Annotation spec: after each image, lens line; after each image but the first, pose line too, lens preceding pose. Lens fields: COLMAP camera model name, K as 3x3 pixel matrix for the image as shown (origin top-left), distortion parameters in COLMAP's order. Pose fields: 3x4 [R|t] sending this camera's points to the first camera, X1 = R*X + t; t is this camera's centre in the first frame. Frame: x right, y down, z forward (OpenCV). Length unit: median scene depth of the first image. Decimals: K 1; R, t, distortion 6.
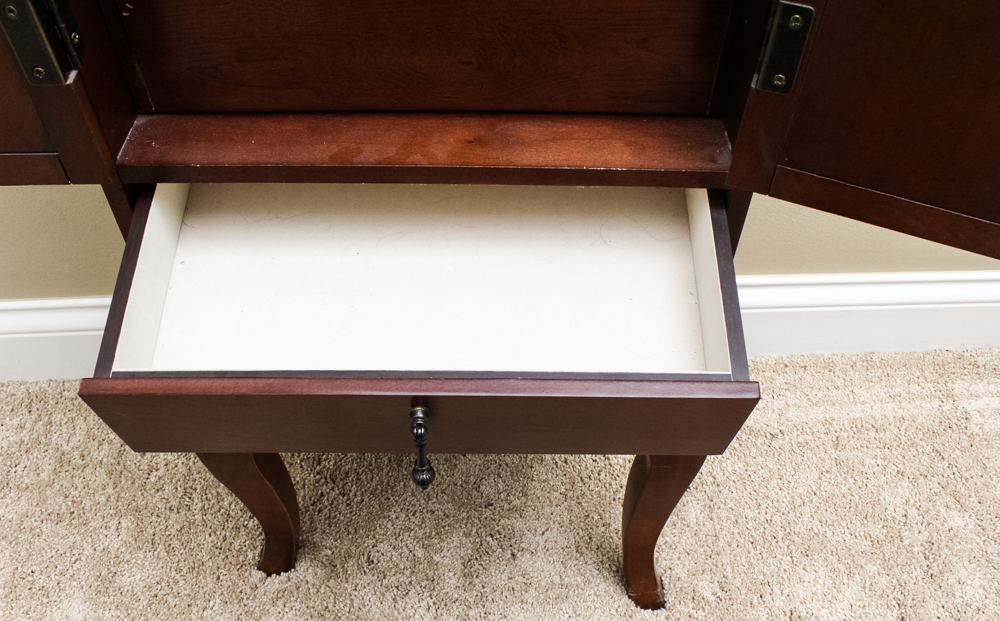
lens RADIAL K [[901.1, 0, 526.4], [0, 901.1, 422.8], [0, 0, 1]] dist [-0.184389, 0.094065]
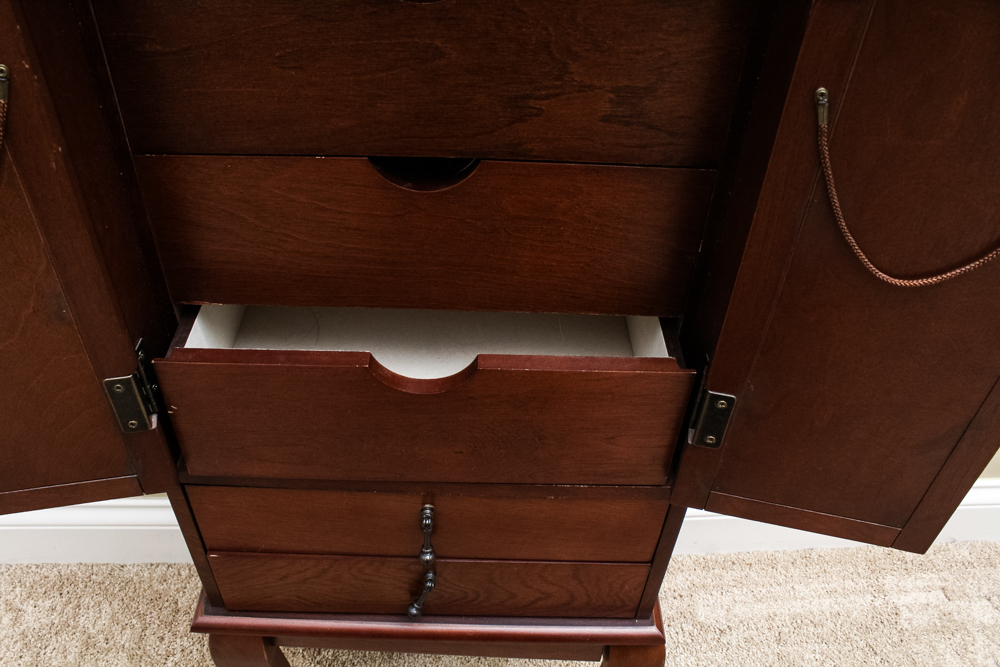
lens RADIAL K [[835.0, 0, 499.6], [0, 835.0, 373.9], [0, 0, 1]] dist [-0.154658, 0.081428]
pose [[0.999876, 0.014404, -0.006375, -0.002514], [-0.015360, 0.981282, -0.191961, -0.107781], [0.003491, 0.192035, 0.981382, -0.080865]]
